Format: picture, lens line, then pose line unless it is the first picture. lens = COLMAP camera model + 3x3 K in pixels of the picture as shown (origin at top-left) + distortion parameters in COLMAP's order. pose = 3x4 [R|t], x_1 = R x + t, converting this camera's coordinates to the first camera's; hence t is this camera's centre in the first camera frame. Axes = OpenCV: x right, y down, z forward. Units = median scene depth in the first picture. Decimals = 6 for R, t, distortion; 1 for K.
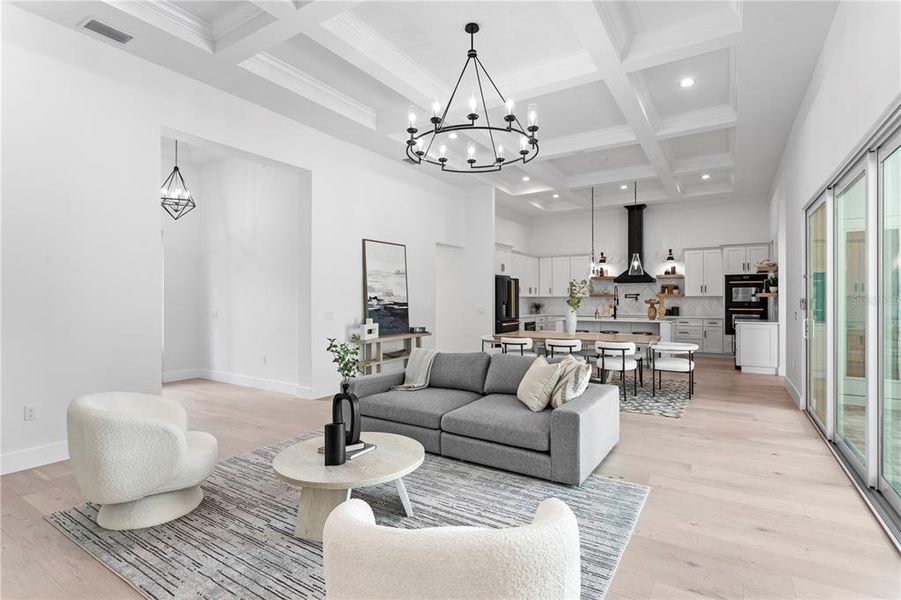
lens RADIAL K [[449.0, 0, 446.5], [0, 449.0, 299.7], [0, 0, 1]] dist [-0.017667, 0.000583]
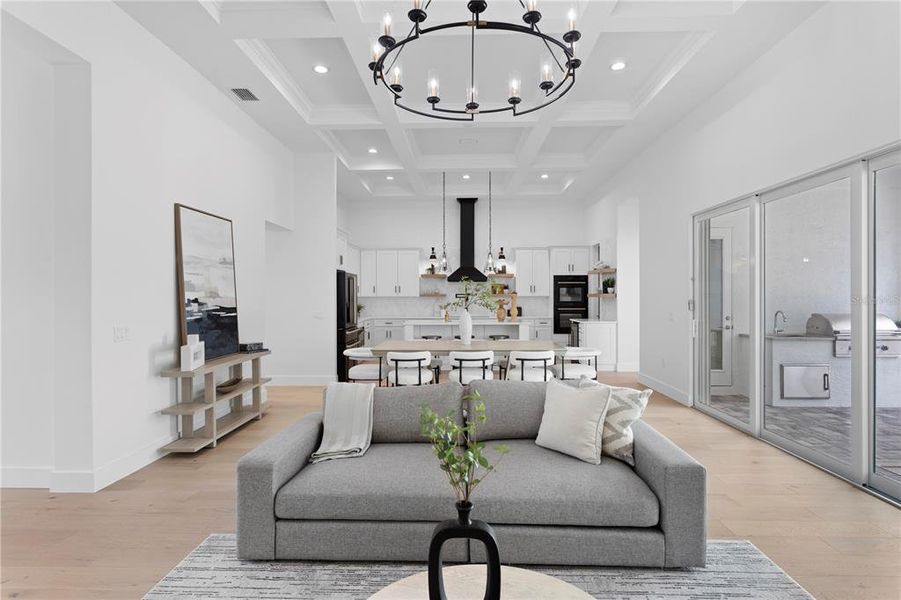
lens RADIAL K [[482.8, 0, 452.9], [0, 482.8, 300.5], [0, 0, 1]] dist [0.000647, 0.000319]
pose [[0.855877, -0.005012, 0.517155, -0.156833], [0.002257, 0.999980, 0.005957, -0.005796], [-0.517175, -0.003931, 0.855871, 0.191007]]
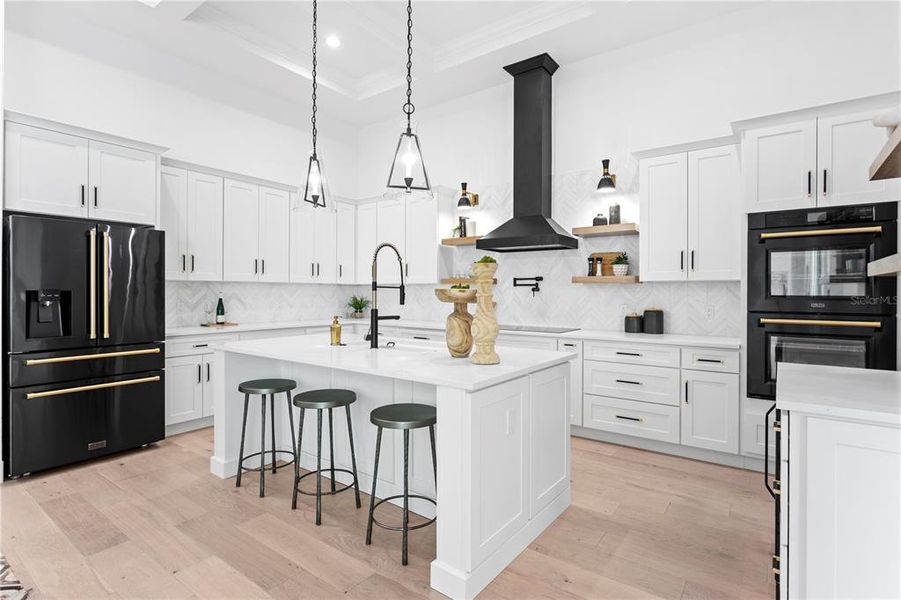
lens RADIAL K [[449.0, 0, 455.1], [0, 449.0, 296.7], [0, 0, 1]] dist [-0.017667, 0.000583]
pose [[0.997899, 0.006744, -0.064438, 0.474933], [-0.006206, 0.999944, 0.008556, 0.003426], [0.064492, -0.008138, 0.997885, 0.726233]]
